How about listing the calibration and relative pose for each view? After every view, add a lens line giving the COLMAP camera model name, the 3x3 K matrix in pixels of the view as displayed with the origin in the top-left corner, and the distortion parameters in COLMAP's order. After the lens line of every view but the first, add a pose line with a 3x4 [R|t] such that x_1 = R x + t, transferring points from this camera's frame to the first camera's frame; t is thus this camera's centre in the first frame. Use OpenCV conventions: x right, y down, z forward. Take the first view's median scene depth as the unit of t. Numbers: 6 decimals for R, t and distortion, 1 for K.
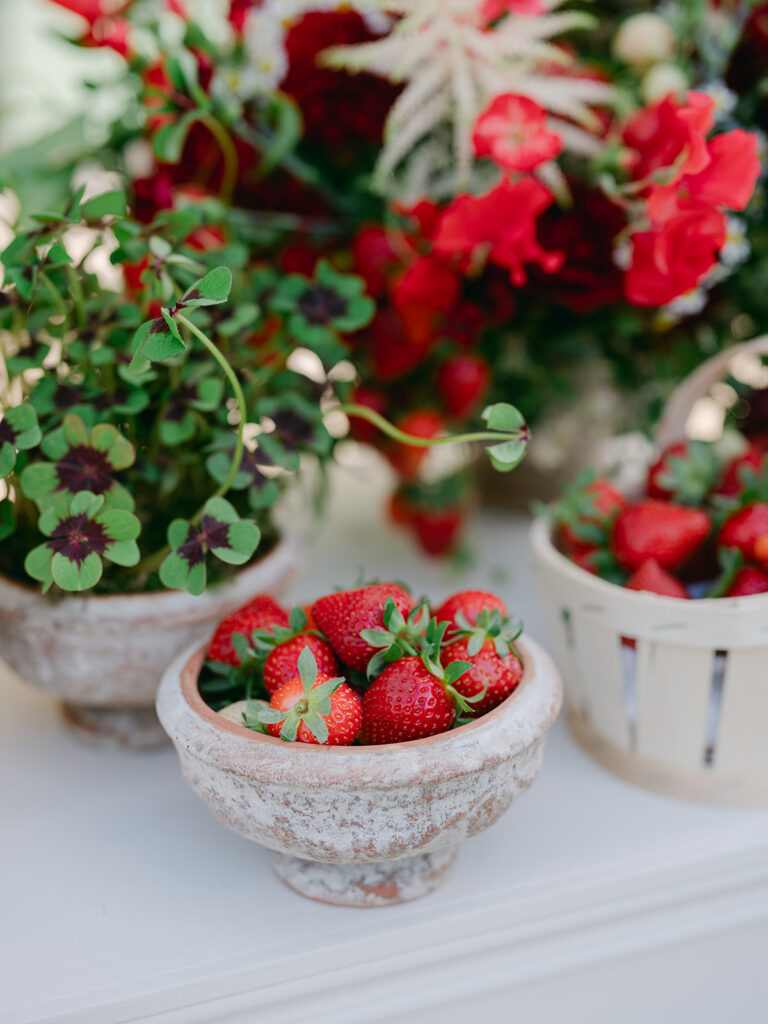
lens RADIAL K [[1448.4, 0, 392.1], [0, 1448.4, 506.9], [0, 0, 1]] dist [-0.009736, 0.000000]
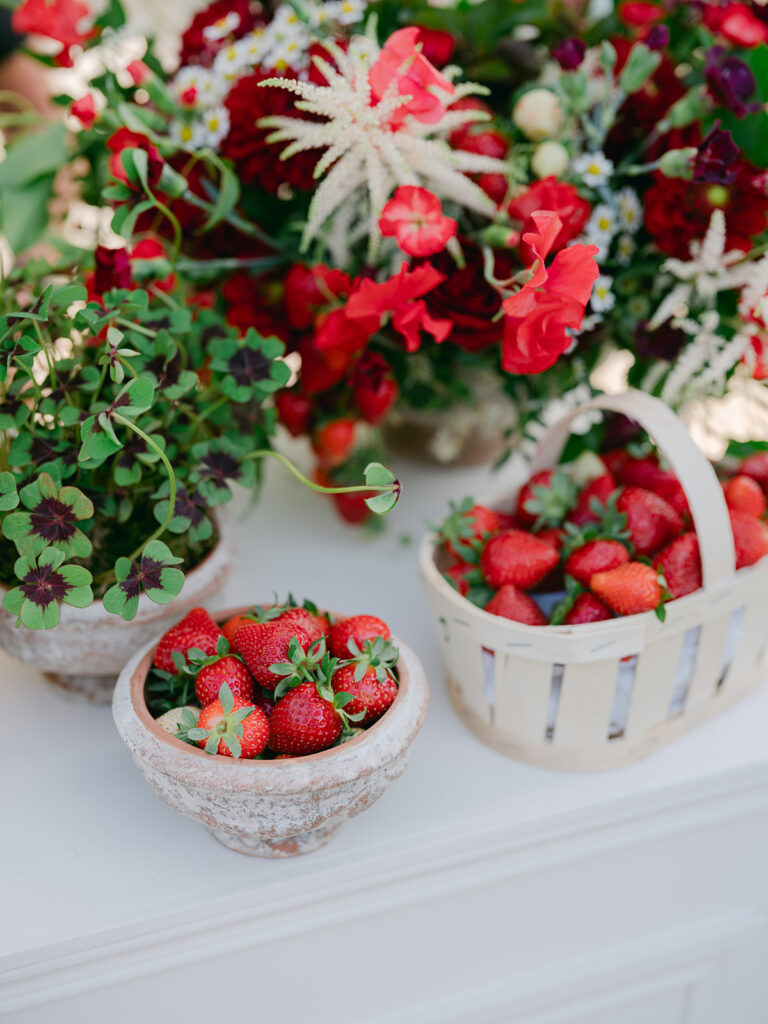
lens RADIAL K [[1330.6, 0, 383.0], [0, 1330.6, 517.1], [0, 0, 1]] dist [0.009269, 0.000000]
pose [[0.999470, 0.027110, 0.018017, 0.051552], [-0.029683, 0.986236, 0.162657, -0.227911], [-0.013359, -0.163106, 0.986518, -0.139893]]
